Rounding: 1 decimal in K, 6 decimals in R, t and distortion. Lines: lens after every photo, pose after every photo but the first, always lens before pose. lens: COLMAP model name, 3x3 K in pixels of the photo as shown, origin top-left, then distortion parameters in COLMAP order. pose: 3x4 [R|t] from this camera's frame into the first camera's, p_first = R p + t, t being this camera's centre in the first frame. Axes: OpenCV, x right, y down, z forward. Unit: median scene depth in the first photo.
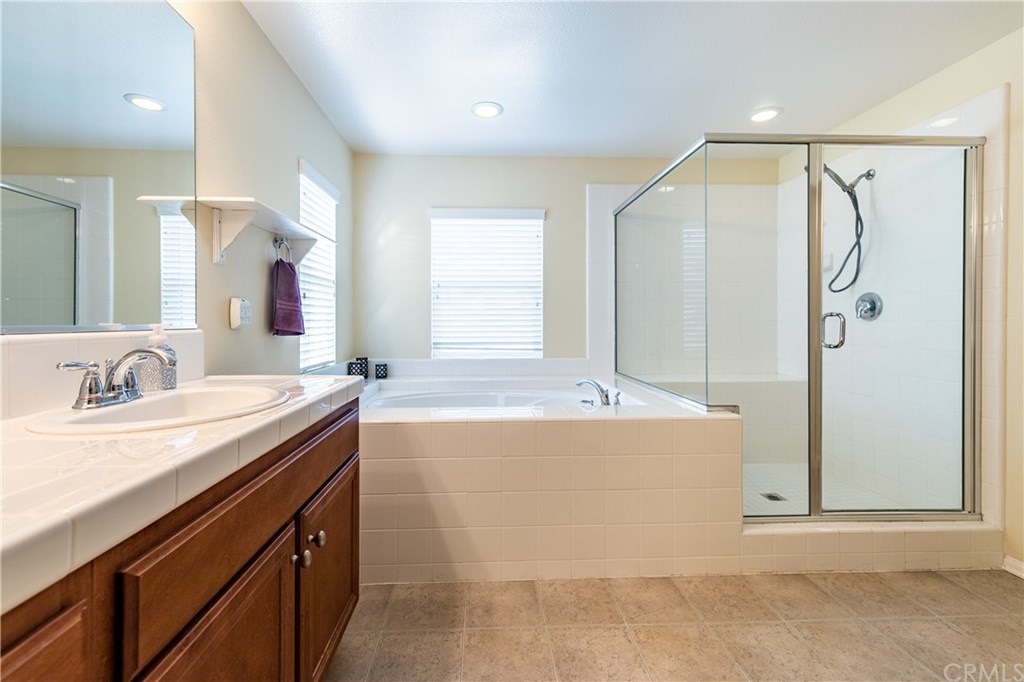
lens RADIAL K [[433.8, 0, 506.3], [0, 433.8, 323.2], [0, 0, 1]] dist [0.002871, 0.000196]
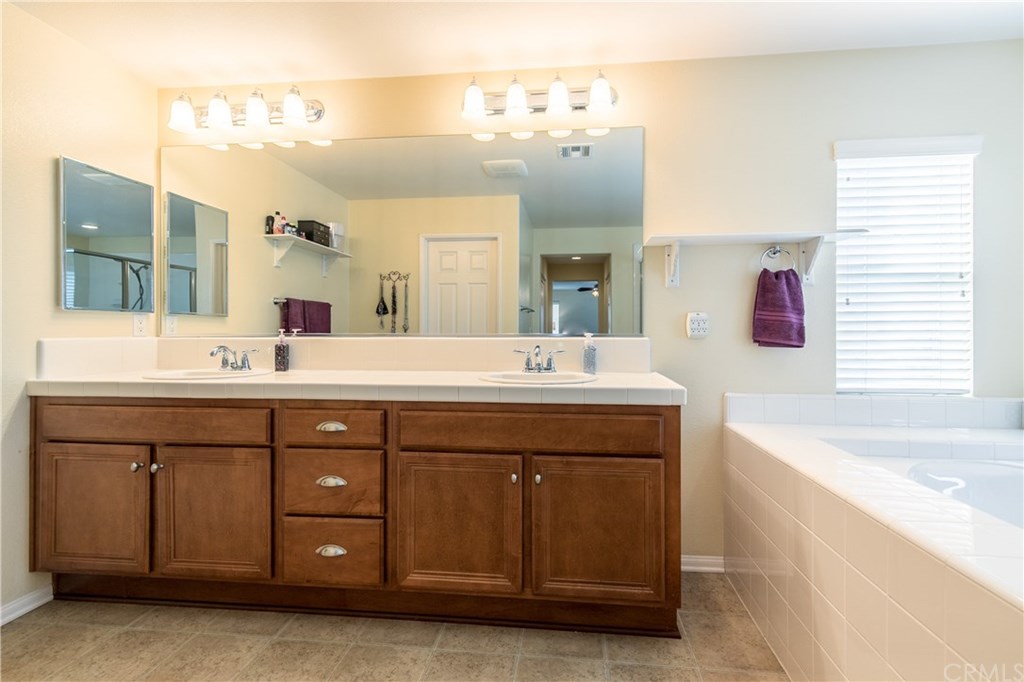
lens RADIAL K [[434.6, 0, 517.1], [0, 434.6, 330.2], [0, 0, 1]] dist [-0.001082, 0.000120]
pose [[-0.164326, -0.003943, -0.986398, 0.728845], [-0.004040, 0.999986, -0.003324, -0.004138], [0.986398, 0.003439, -0.164340, 0.815411]]
